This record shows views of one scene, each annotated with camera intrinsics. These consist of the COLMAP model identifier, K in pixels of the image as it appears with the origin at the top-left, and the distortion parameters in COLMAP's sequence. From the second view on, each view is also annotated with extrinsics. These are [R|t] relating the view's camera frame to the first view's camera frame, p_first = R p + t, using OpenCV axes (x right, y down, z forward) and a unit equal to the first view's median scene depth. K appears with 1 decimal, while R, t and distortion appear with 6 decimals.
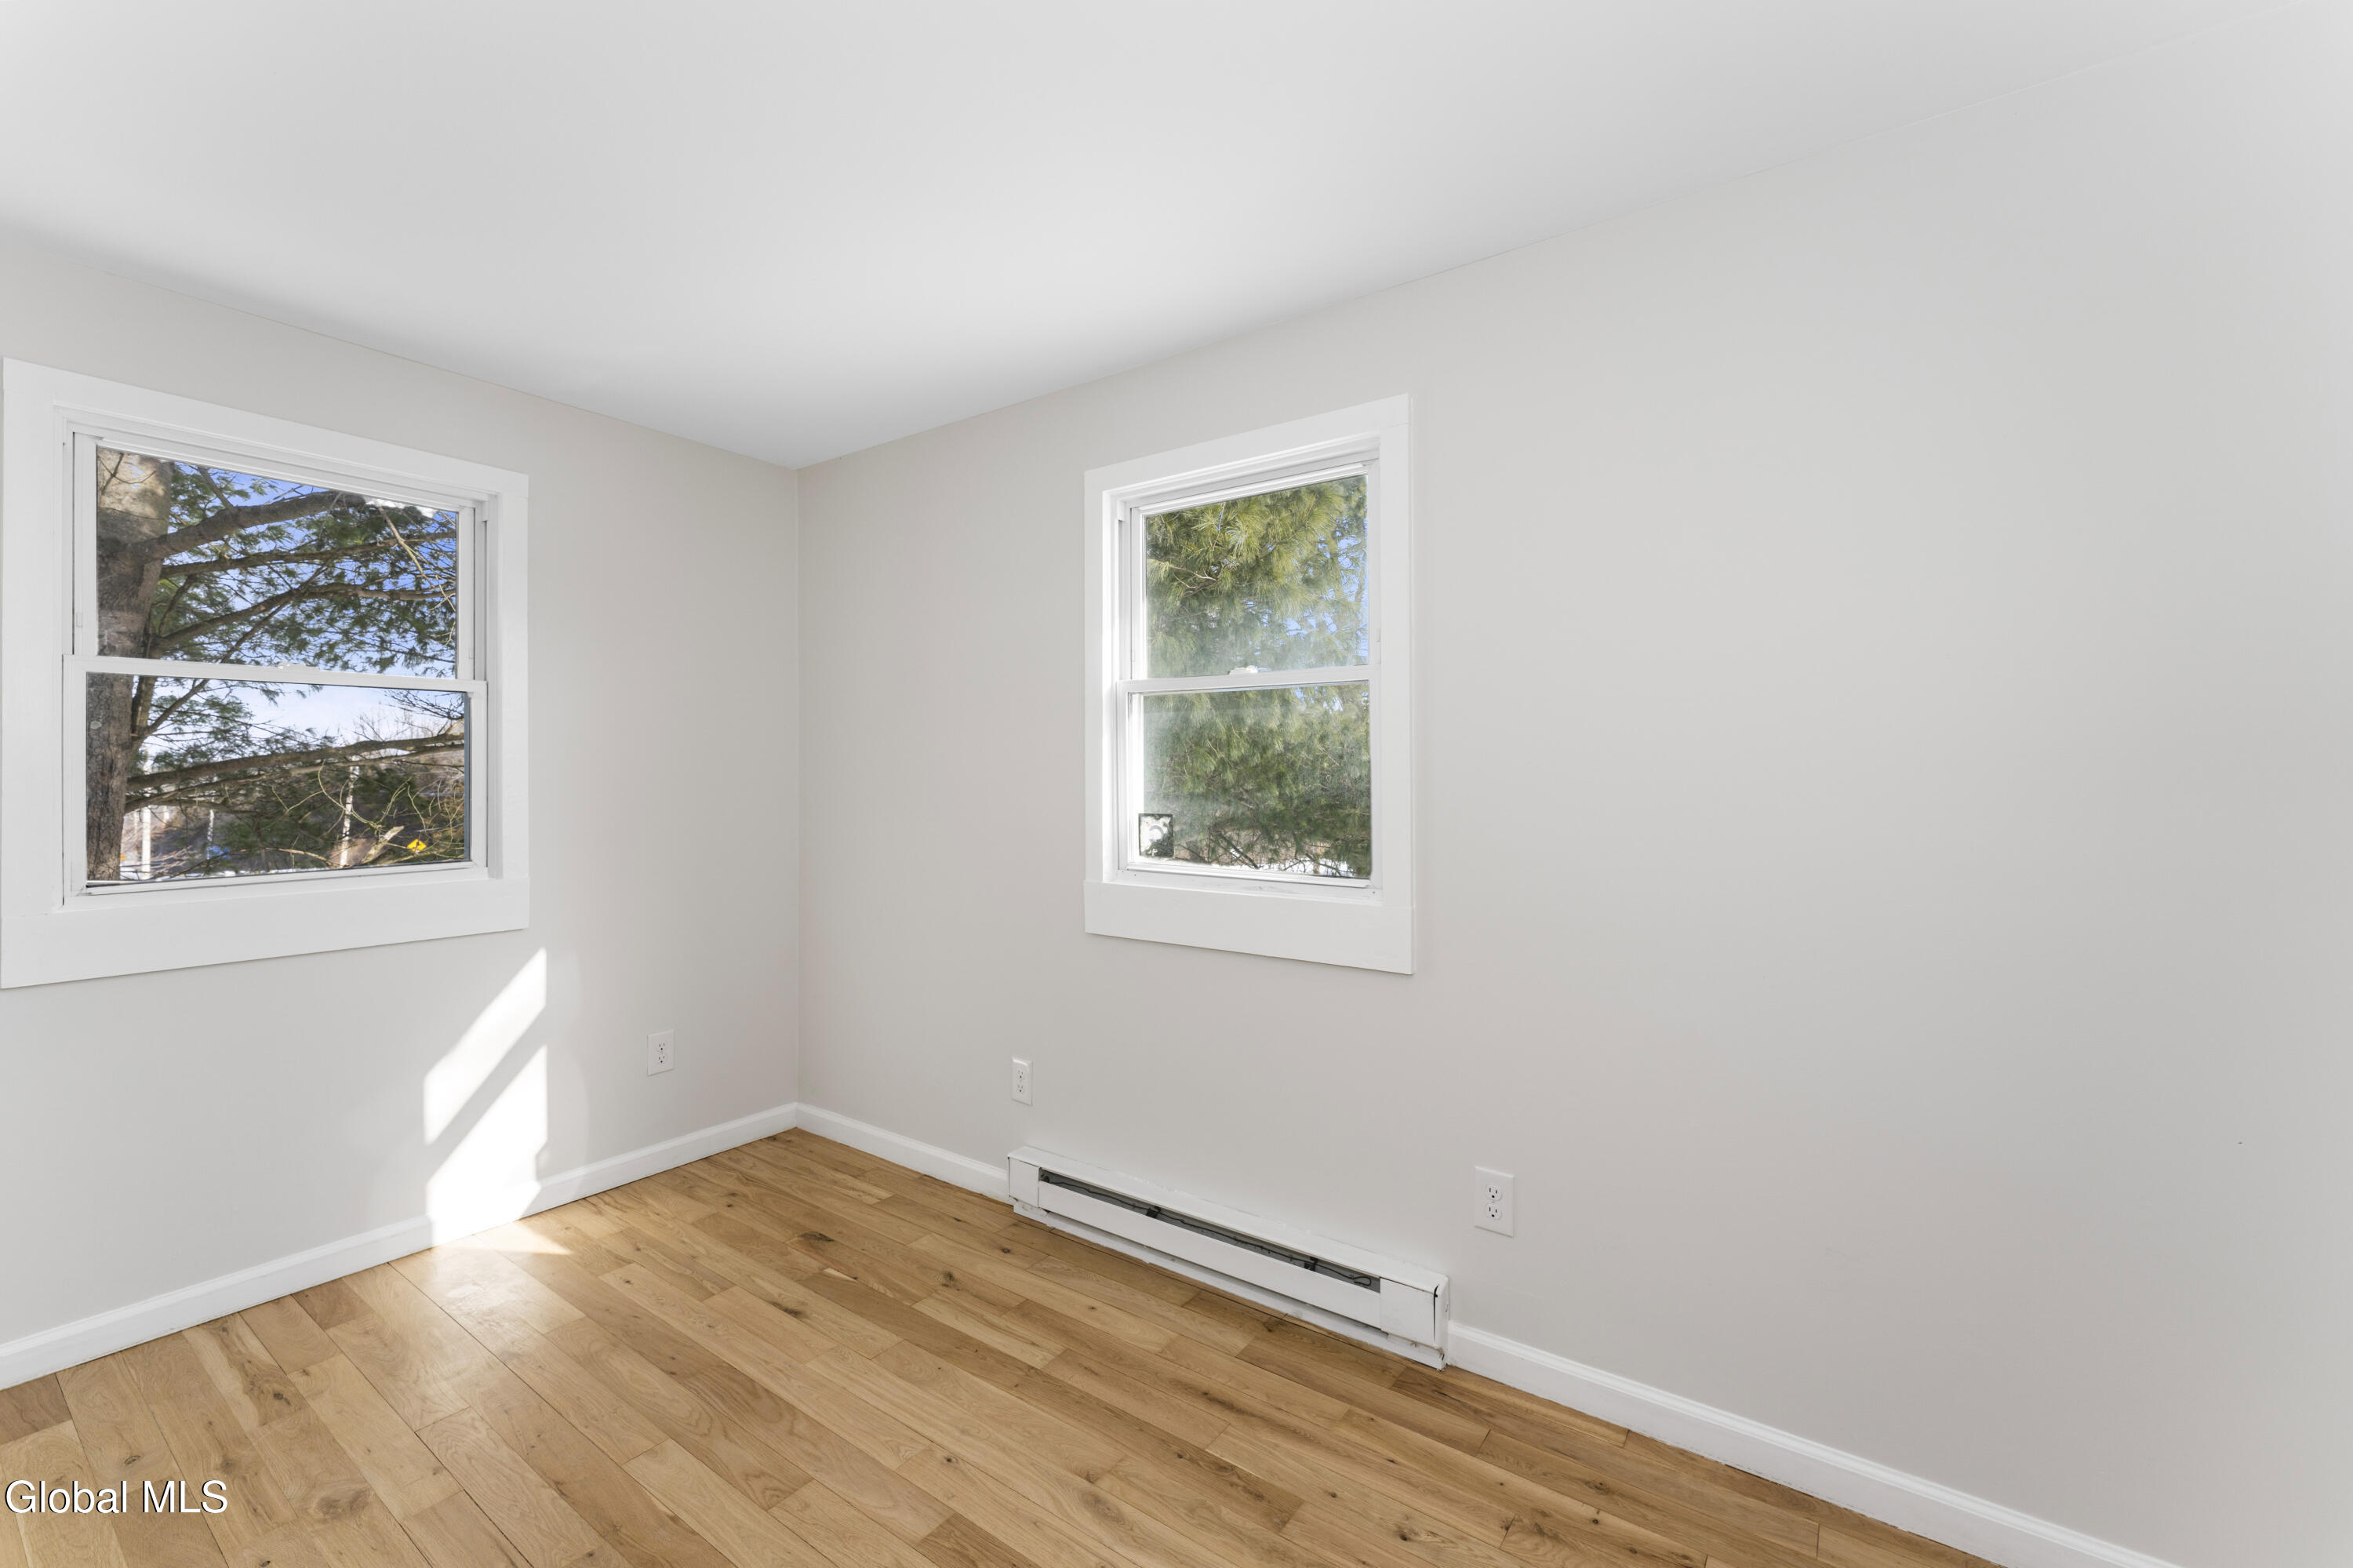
lens RADIAL K [[946.9, 0, 1183.0], [0, 946.9, 768.1], [0, 0, 1]] dist [-0.002443, 0.000629]
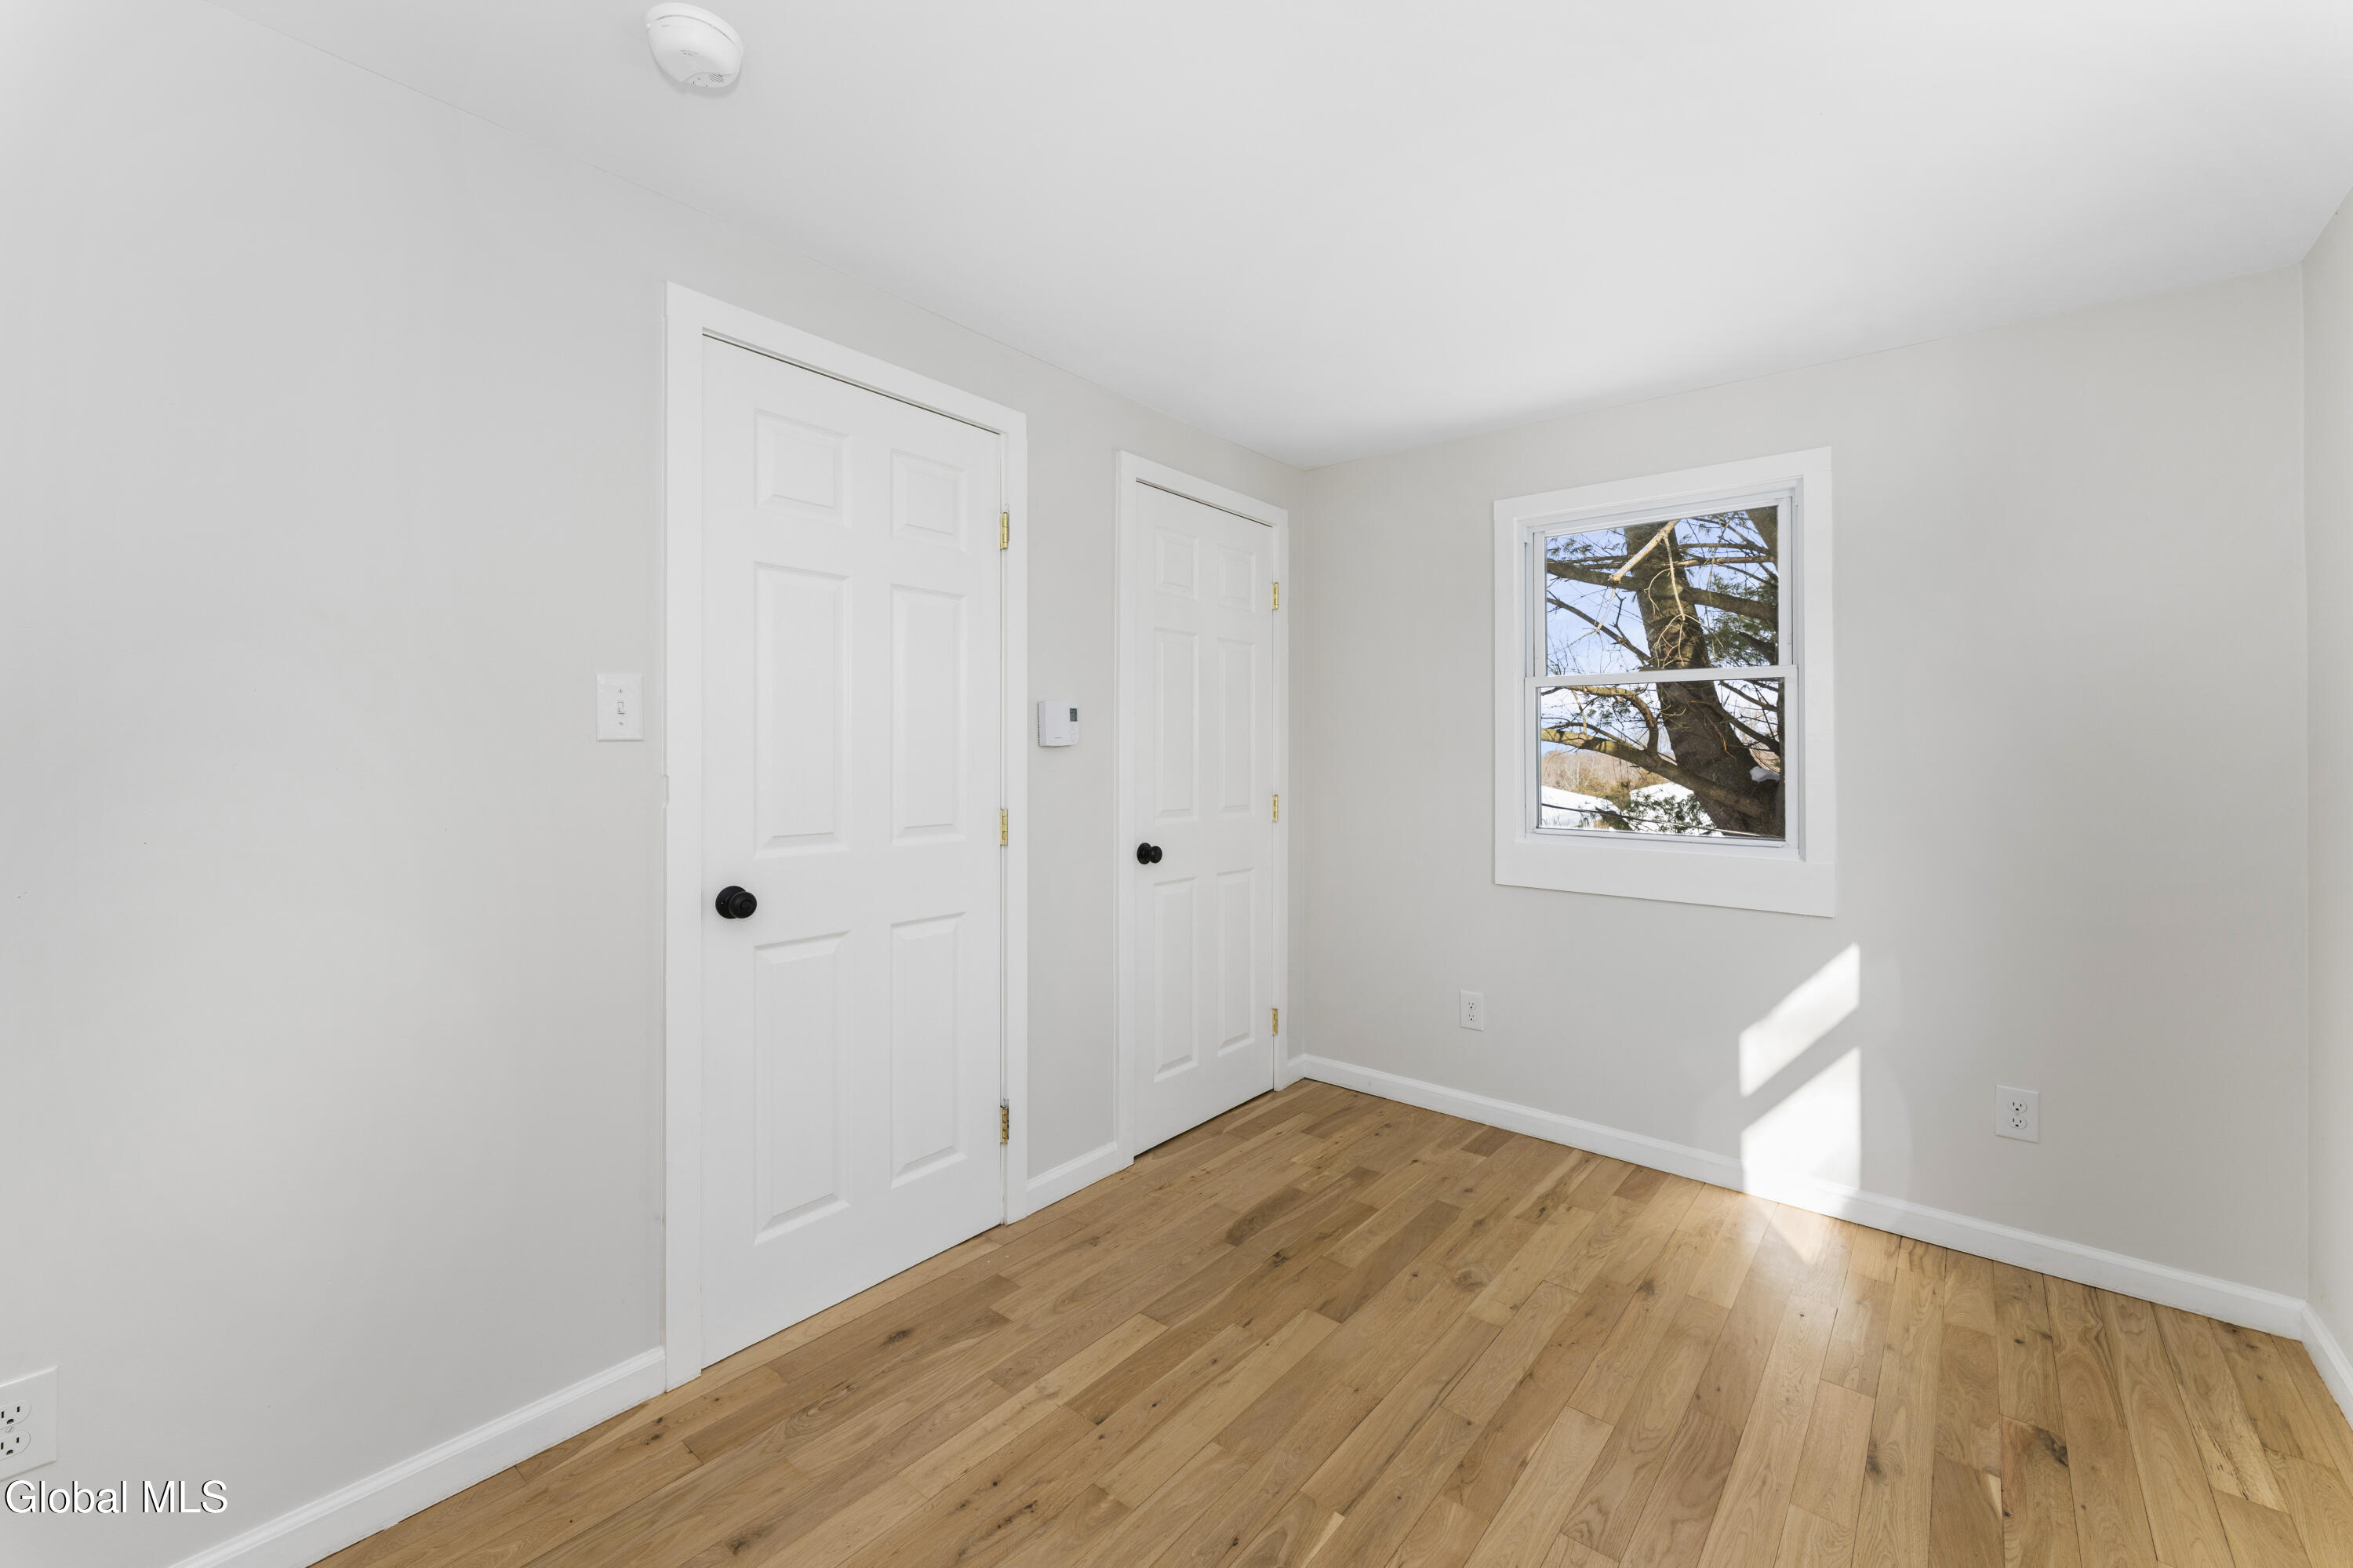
lens RADIAL K [[946.9, 0, 1181.6], [0, 946.9, 769.4], [0, 0, 1]] dist [-0.002443, 0.000629]
pose [[-0.066717, 0.021377, -0.997543, 0.336935], [-0.005383, 0.999748, 0.021785, 0.000034], [0.997757, 0.006823, -0.066585, 0.442203]]
